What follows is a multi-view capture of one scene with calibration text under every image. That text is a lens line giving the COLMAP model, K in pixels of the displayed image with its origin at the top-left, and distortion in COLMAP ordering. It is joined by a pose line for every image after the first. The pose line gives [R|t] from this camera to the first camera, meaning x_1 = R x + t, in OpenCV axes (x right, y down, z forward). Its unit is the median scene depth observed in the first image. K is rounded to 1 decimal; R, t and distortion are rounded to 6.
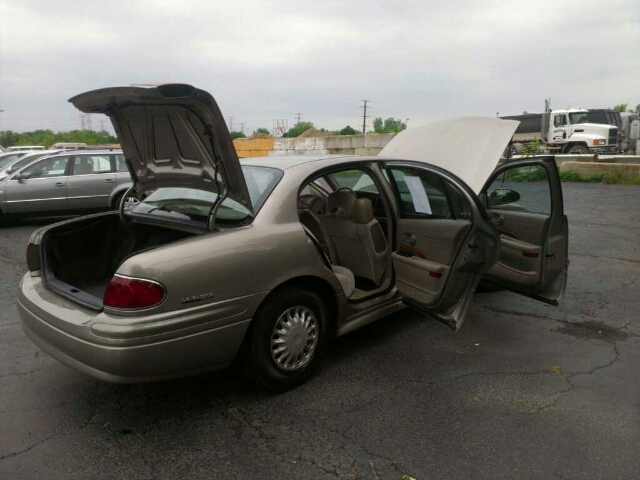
lens RADIAL K [[526.0, 0, 343.3], [0, 526.0, 253.0], [0, 0, 1]] dist [0.108882, -0.170387]
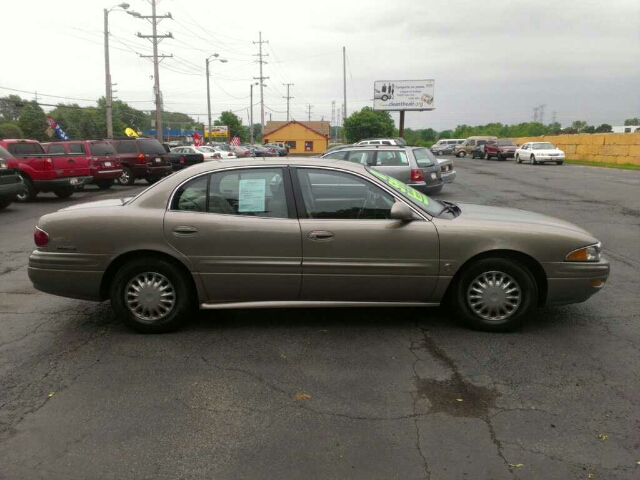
lens RADIAL K [[526.0, 0, 318.6], [0, 526.0, 246.3], [0, 0, 1]] dist [0.108882, -0.170387]
pose [[0.660907, 0.157617, -0.733730, 1.032268], [-0.154758, 0.985306, 0.072261, -0.111456], [0.734338, 0.065793, 0.675588, 0.369986]]
